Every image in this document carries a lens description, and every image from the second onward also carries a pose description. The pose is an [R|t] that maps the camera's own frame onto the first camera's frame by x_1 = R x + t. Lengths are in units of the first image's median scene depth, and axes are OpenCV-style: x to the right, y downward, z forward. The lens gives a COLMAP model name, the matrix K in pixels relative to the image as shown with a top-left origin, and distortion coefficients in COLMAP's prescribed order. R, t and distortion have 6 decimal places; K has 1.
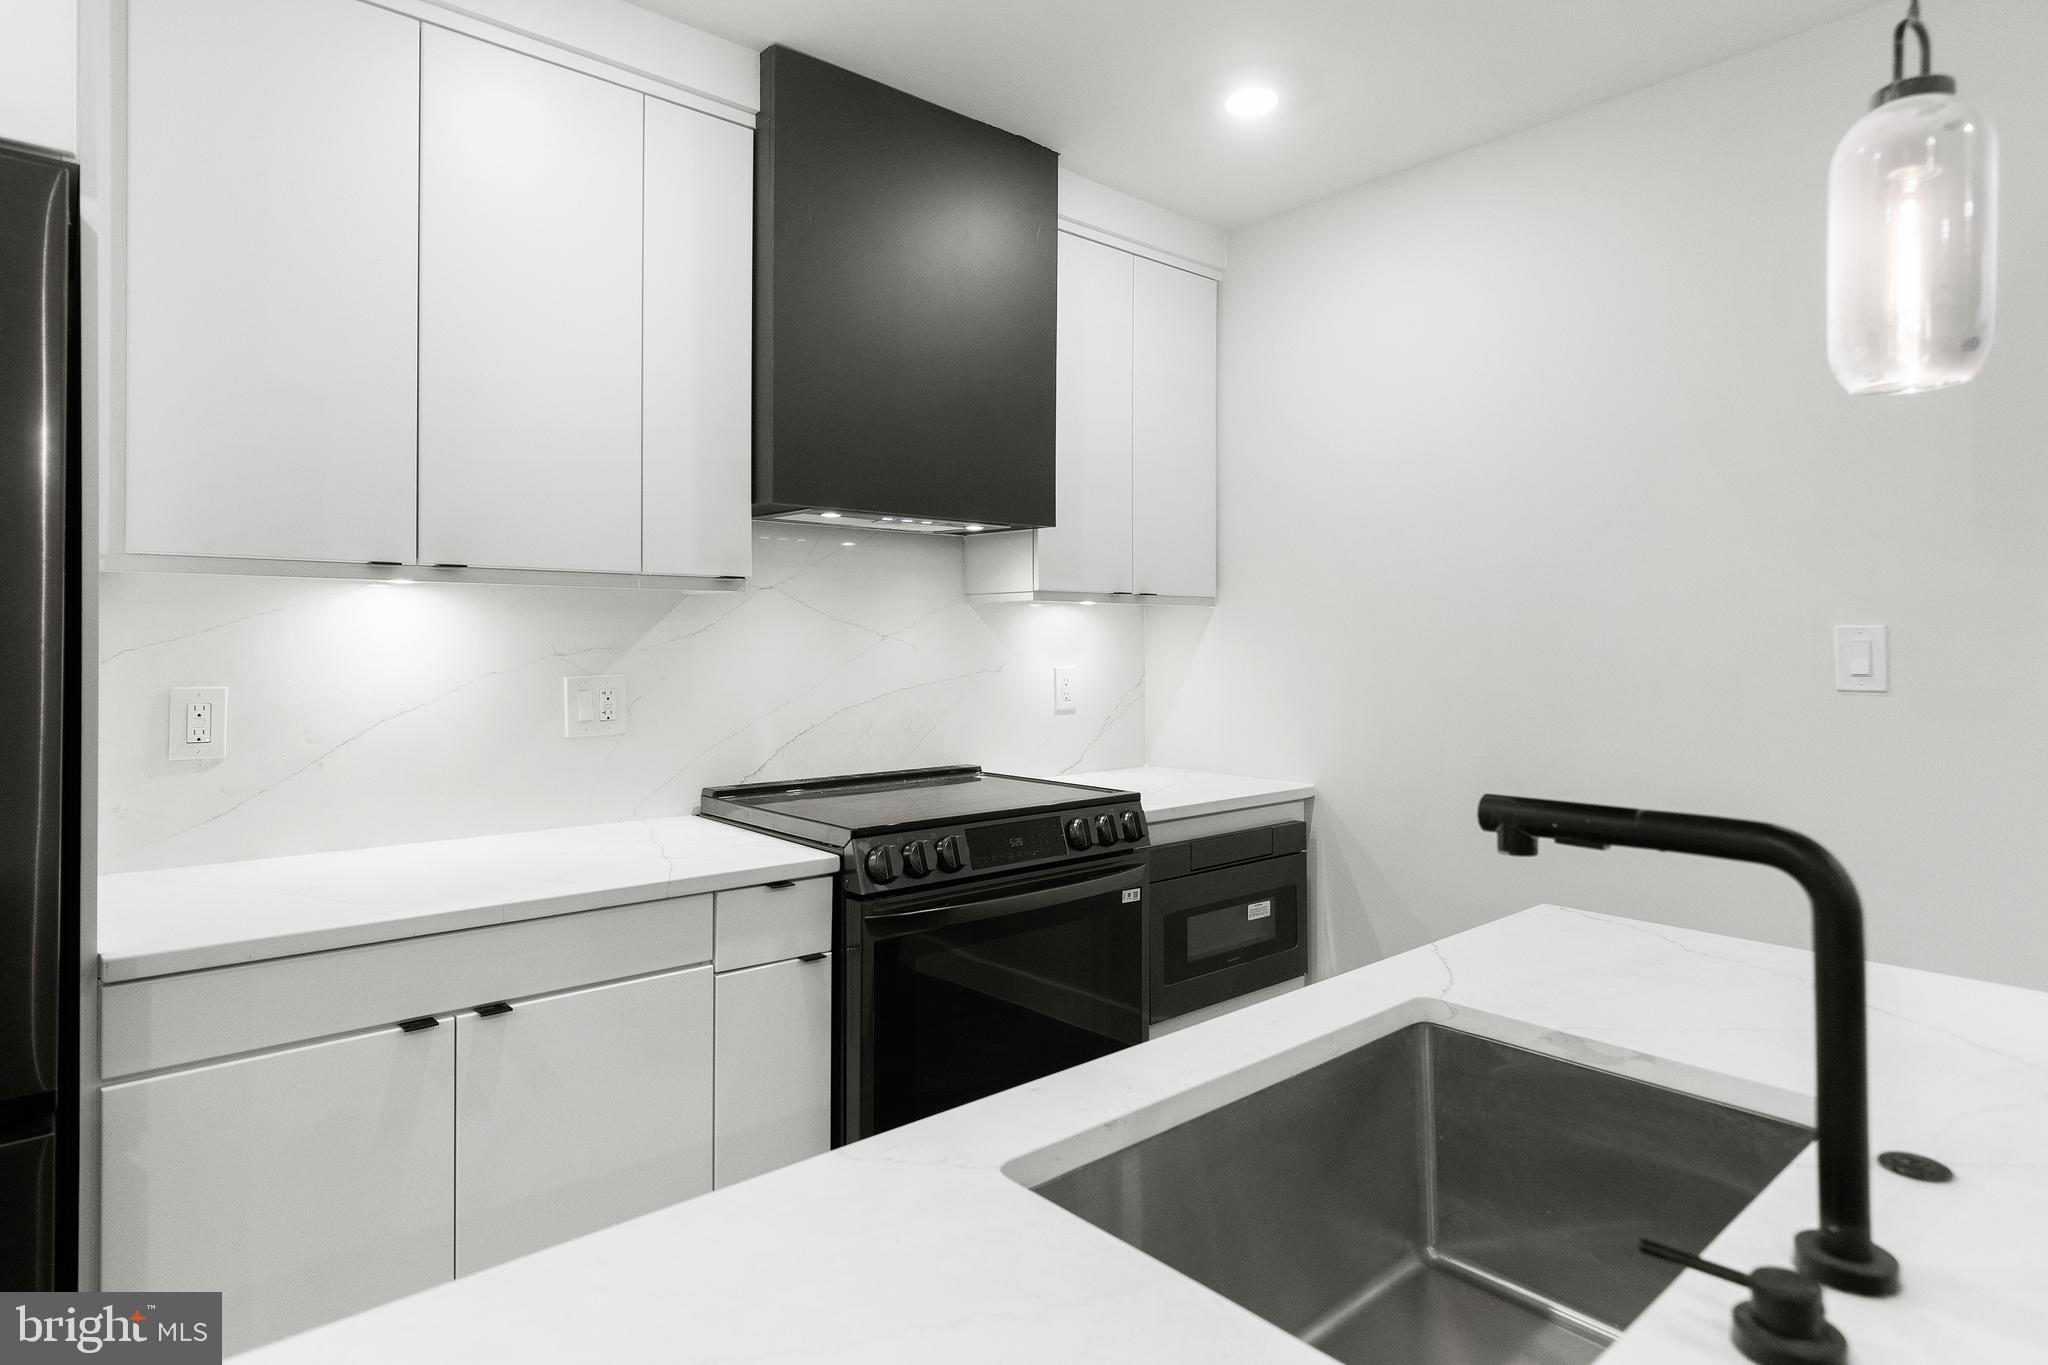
lens RADIAL K [[1120.7, 0, 999.2], [0, 1120.7, 631.7], [0, 0, 1]] dist [-0.000169, 0.001297]
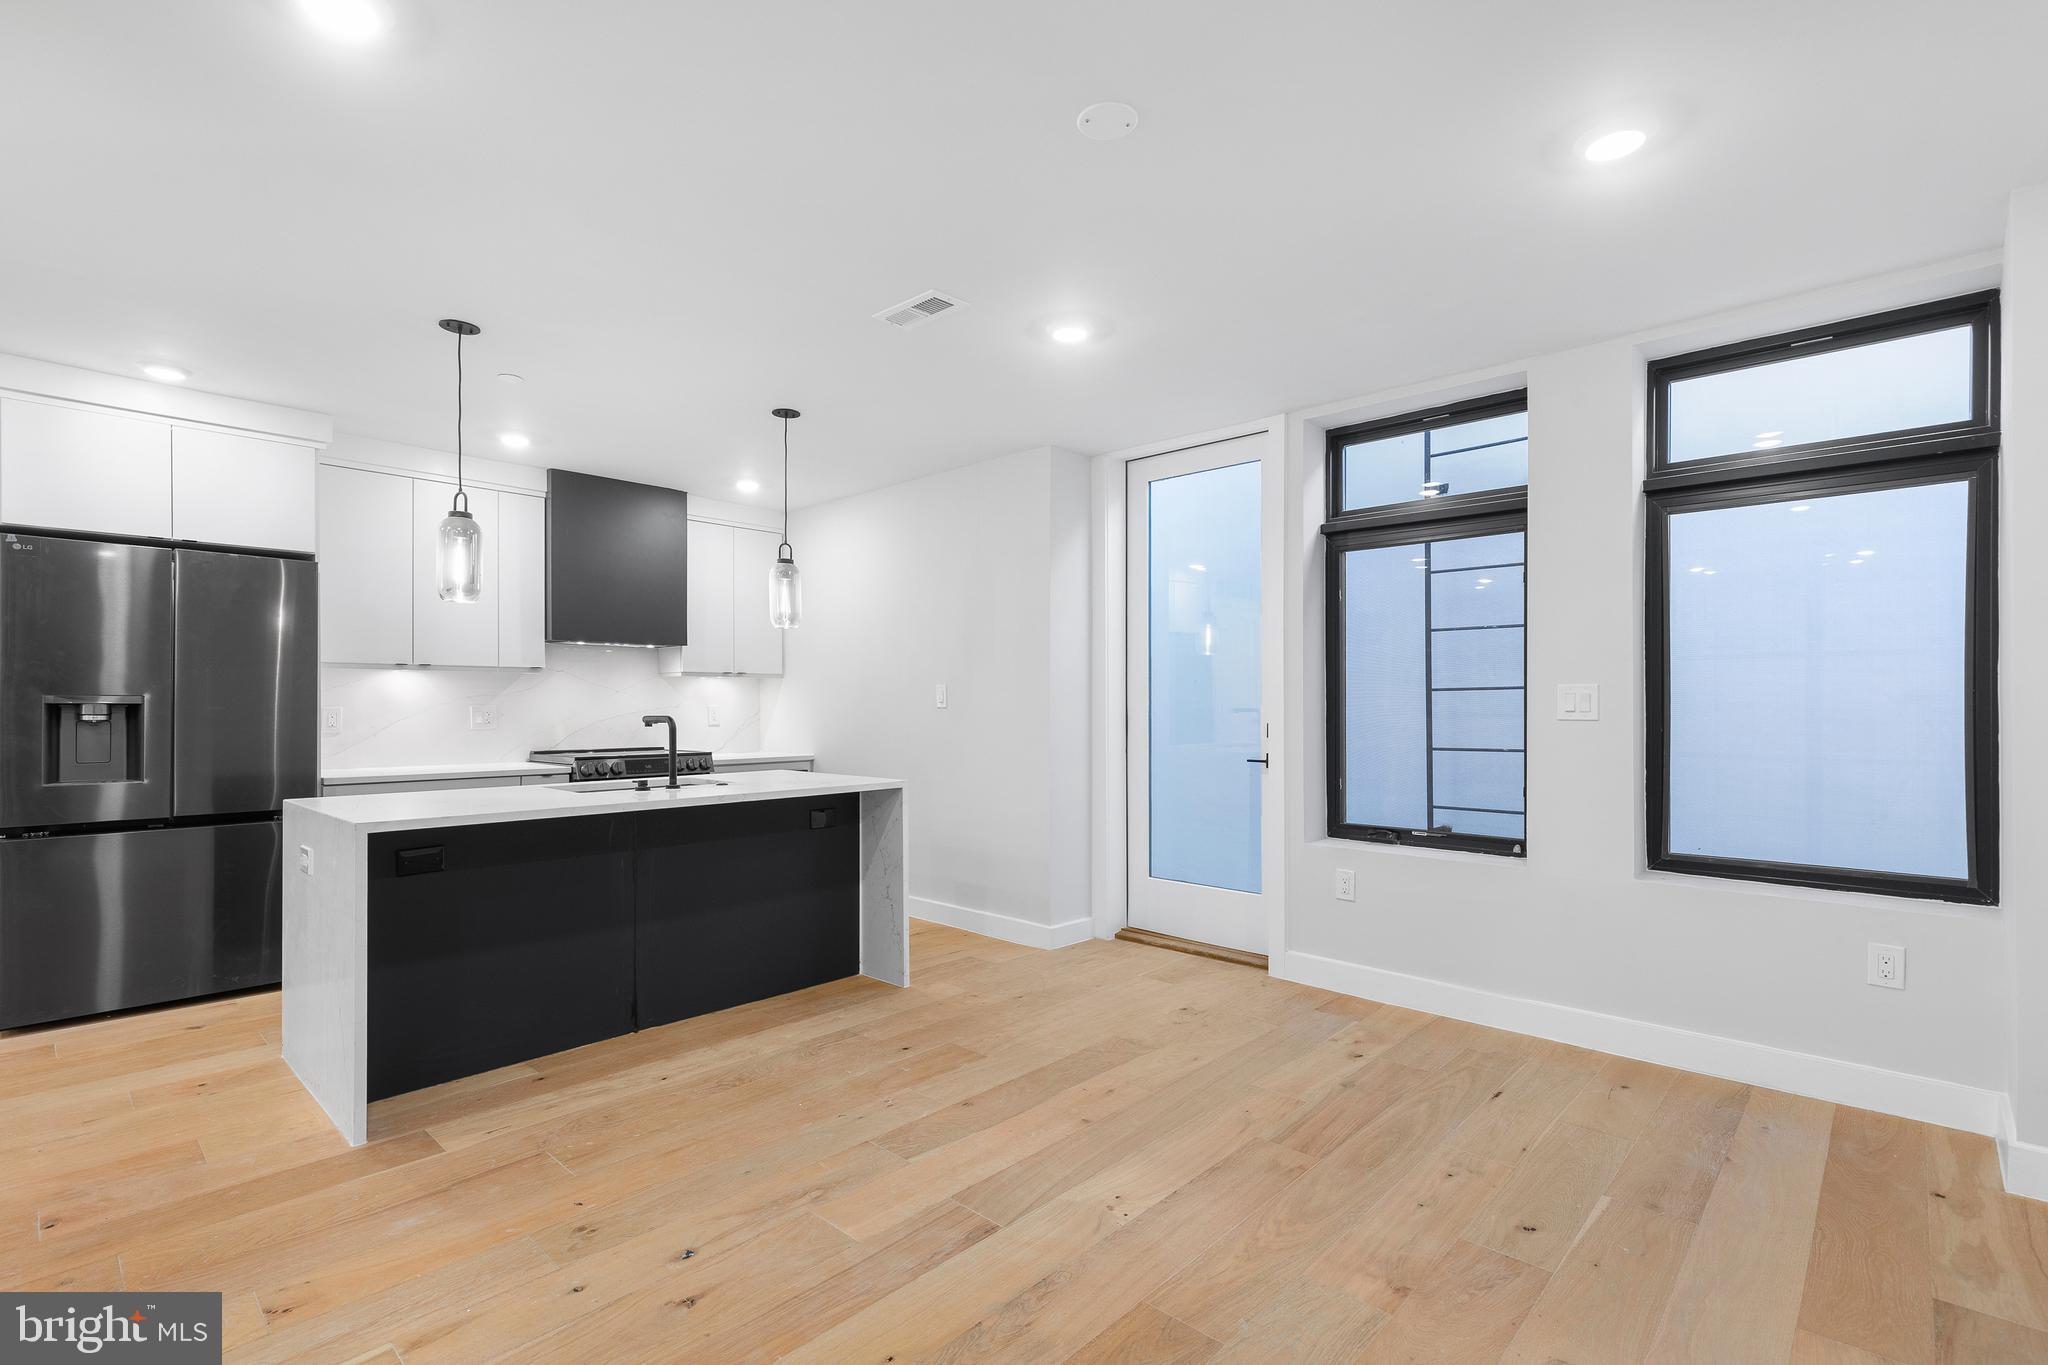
lens RADIAL K [[913.4, 0, 992.9], [0, 913.4, 701.8], [0, 0, 1]] dist [0.010582, -0.000713]
pose [[0.993263, -0.000833, 0.115876, 0.583091], [0.000614, 0.999998, 0.001926, 0.028920], [-0.115877, -0.001842, 0.993262, -1.279707]]
